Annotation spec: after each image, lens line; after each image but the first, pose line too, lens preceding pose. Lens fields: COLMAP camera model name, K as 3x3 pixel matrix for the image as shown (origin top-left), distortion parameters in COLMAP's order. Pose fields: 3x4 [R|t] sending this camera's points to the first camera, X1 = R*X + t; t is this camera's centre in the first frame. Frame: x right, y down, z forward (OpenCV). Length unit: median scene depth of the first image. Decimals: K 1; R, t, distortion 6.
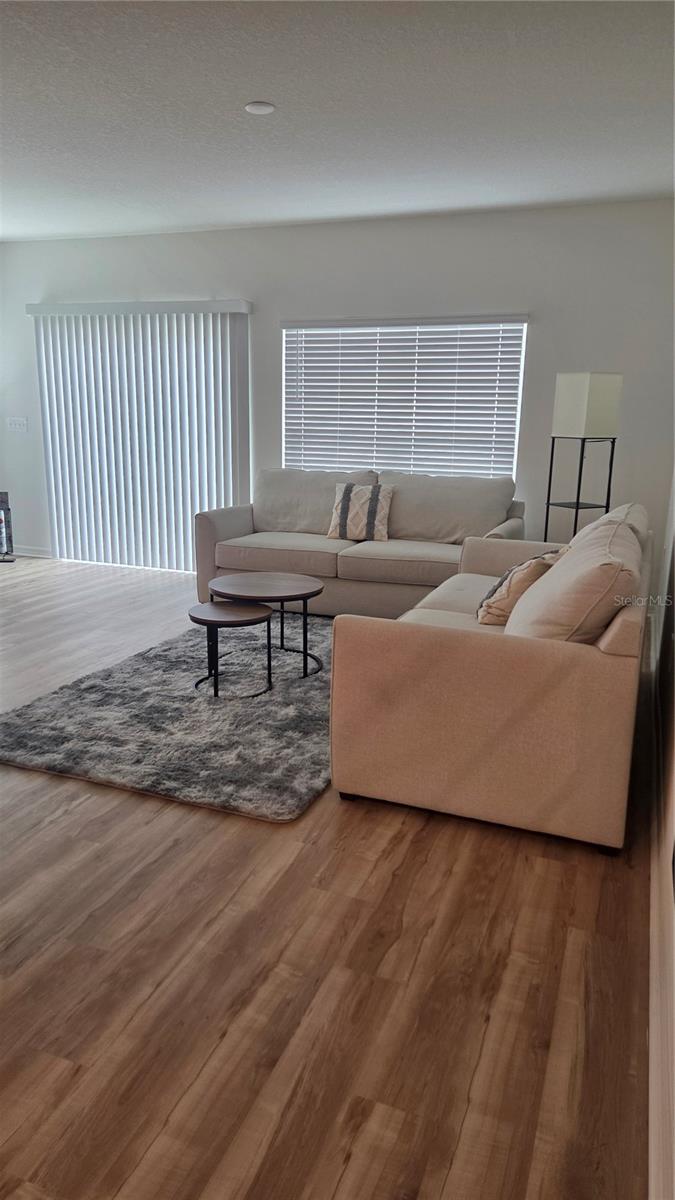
lens RADIAL K [[793.0, 0, 340.3], [0, 793.0, 596.3], [0, 0, 1]] dist [0.079916, -0.076237]
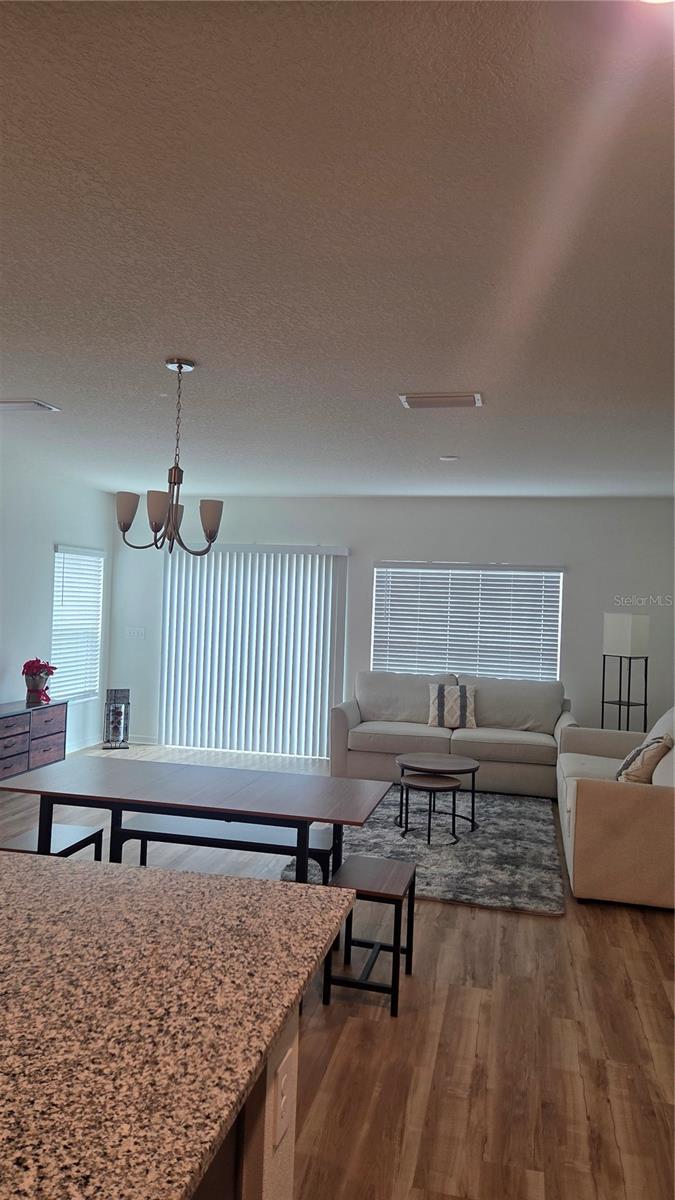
lens RADIAL K [[793.0, 0, 340.3], [0, 793.0, 596.3], [0, 0, 1]] dist [0.079916, -0.076237]
pose [[0.989888, 0.017756, 0.140736, -0.418984], [0.014661, 0.974016, -0.226005, 0.014137], [-0.141092, 0.225783, 0.963906, -0.343984]]
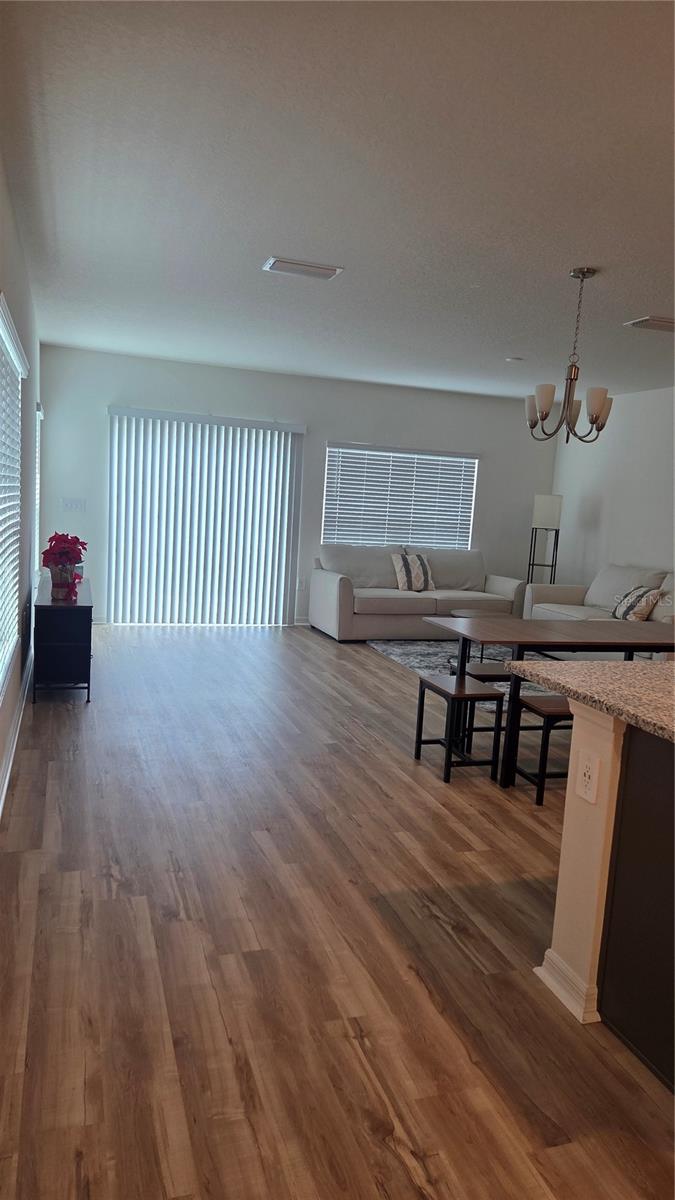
lens RADIAL K [[760.9, 0, 340.2], [0, 760.9, 625.7], [0, 0, 1]] dist [0.185128, 0.000288]
pose [[0.766069, -0.079828, 0.637782, -1.276977], [0.094934, 0.995428, 0.010562, -0.038236], [-0.635709, 0.052456, 0.770145, -0.076200]]
